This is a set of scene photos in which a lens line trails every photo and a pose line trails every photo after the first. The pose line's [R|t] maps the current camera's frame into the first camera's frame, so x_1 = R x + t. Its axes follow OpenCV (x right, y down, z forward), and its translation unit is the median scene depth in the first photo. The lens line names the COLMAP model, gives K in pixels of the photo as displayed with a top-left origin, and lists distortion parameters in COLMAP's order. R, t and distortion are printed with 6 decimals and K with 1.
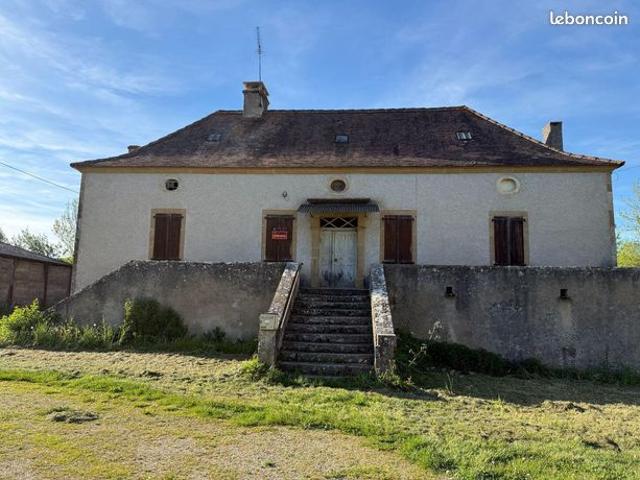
lens RADIAL K [[464.9, 0, 320.0], [0, 464.9, 240.0], [0, 0, 1]] dist [0.059525, -0.004571]
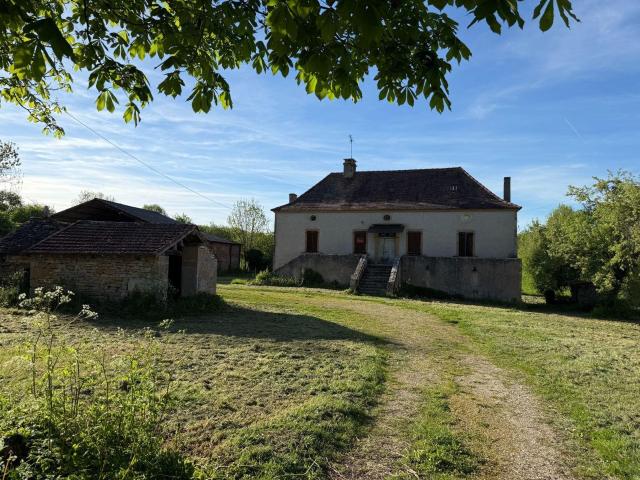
lens RADIAL K [[464.9, 0, 320.0], [0, 464.9, 240.0], [0, 0, 1]] dist [0.059525, -0.004571]
pose [[0.978620, 0.000200, -0.205676, 0.184219], [0.015059, 0.997246, 0.072624, -0.179433], [0.205124, -0.074169, 0.975922, -1.228481]]
